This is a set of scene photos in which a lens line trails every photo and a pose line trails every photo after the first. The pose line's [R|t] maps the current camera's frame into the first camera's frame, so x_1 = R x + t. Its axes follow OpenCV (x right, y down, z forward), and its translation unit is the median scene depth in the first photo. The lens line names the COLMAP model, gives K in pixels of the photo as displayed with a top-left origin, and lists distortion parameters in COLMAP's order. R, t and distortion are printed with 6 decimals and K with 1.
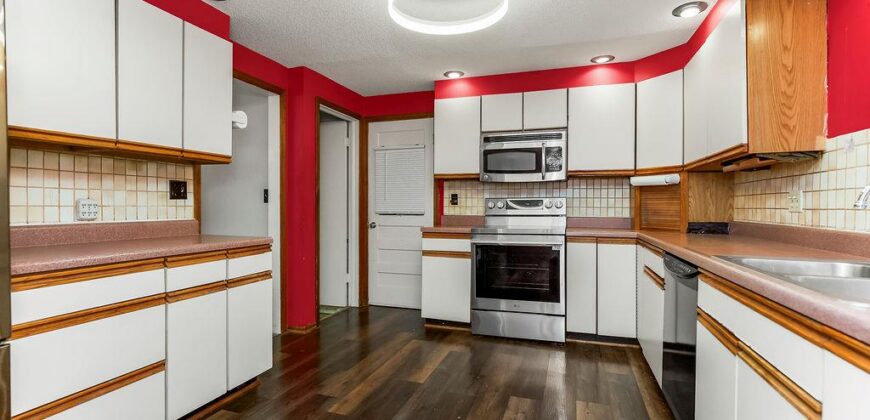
lens RADIAL K [[424.5, 0, 434.5], [0, 424.5, 200.7], [0, 0, 1]] dist [0.010408, 0.000485]
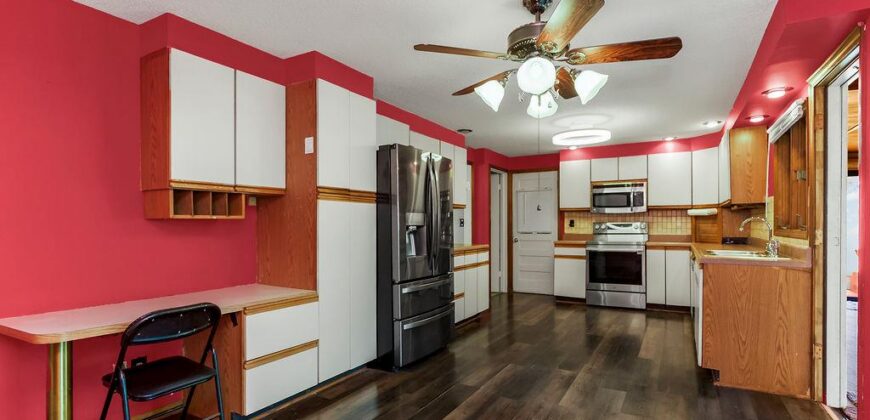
lens RADIAL K [[439.1, 0, 436.1], [0, 439.1, 223.9], [0, 0, 1]] dist [-0.000683, -0.000085]
pose [[0.982582, -0.006173, -0.185728, -0.166527], [0.008026, 0.999925, 0.009228, -0.023792], [0.185658, -0.010558, 0.982558, -0.784175]]
